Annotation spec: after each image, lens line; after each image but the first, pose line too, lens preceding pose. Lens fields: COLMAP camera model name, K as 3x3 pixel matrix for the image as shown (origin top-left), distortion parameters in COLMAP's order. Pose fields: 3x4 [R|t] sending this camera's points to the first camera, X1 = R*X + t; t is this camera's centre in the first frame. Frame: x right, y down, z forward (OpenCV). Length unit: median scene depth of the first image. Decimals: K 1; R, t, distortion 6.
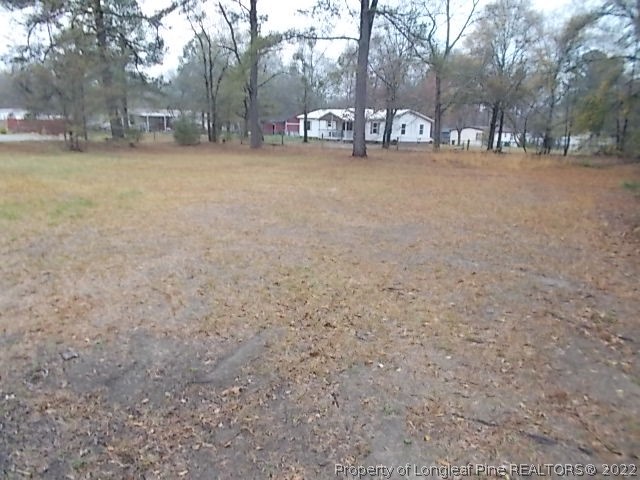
lens RADIAL K [[481.3, 0, 320.0], [0, 481.3, 240.0], [0, 0, 1]] dist [-0.006005, -0.002014]
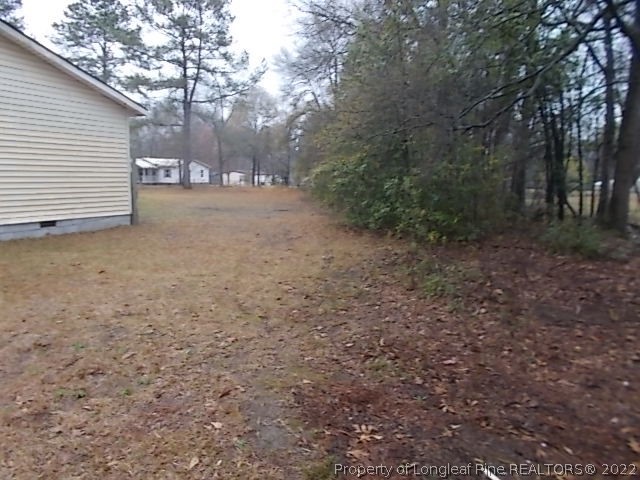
lens RADIAL K [[481.3, 0, 320.0], [0, 481.3, 240.0], [0, 0, 1]] dist [-0.006005, -0.002014]
pose [[0.885108, -0.076843, 0.458998, -0.135323], [0.114295, 0.991960, -0.054333, 0.066729], [-0.451133, 0.100551, 0.886774, -0.332895]]
